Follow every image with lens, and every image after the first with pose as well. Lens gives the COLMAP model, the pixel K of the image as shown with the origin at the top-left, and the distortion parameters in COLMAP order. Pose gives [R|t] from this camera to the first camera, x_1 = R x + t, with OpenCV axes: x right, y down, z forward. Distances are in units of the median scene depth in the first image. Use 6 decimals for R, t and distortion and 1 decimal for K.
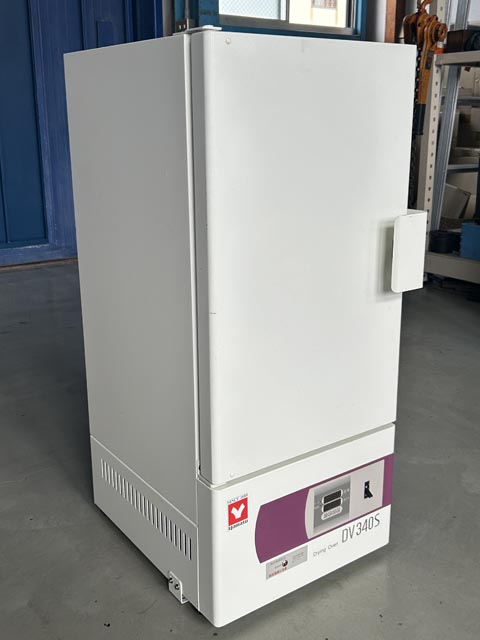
lens RADIAL K [[710.2, 0, 240.0], [0, 710.2, 320.0], [0, 0, 1]] dist [0.004333, -0.012370]
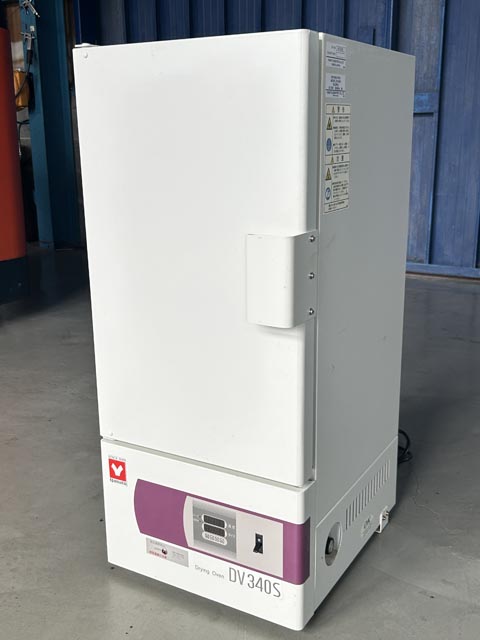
lens RADIAL K [[710.2, 0, 240.0], [0, 710.2, 320.0], [0, 0, 1]] dist [0.004333, -0.012370]
pose [[0.408277, 0.235407, -0.881982, 0.926485], [-0.250231, 0.958030, 0.139871, -0.152950], [0.877892, 0.163593, 0.450048, 0.560308]]
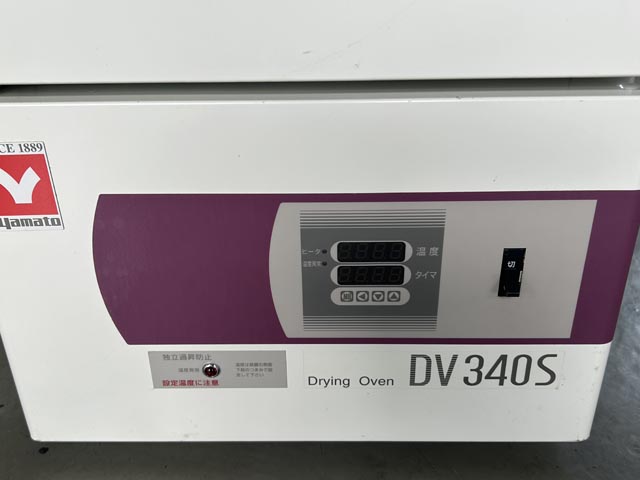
lens RADIAL K [[654.9, 0, 320.0], [0, 654.9, 240.0], [0, 0, 1]] dist [0.035810, -0.021182]
pose [[0.799002, 0.276790, -0.533838, 0.280085], [-0.159154, 0.953446, 0.256145, 0.166757], [0.579885, -0.119698, 0.805857, 0.733755]]
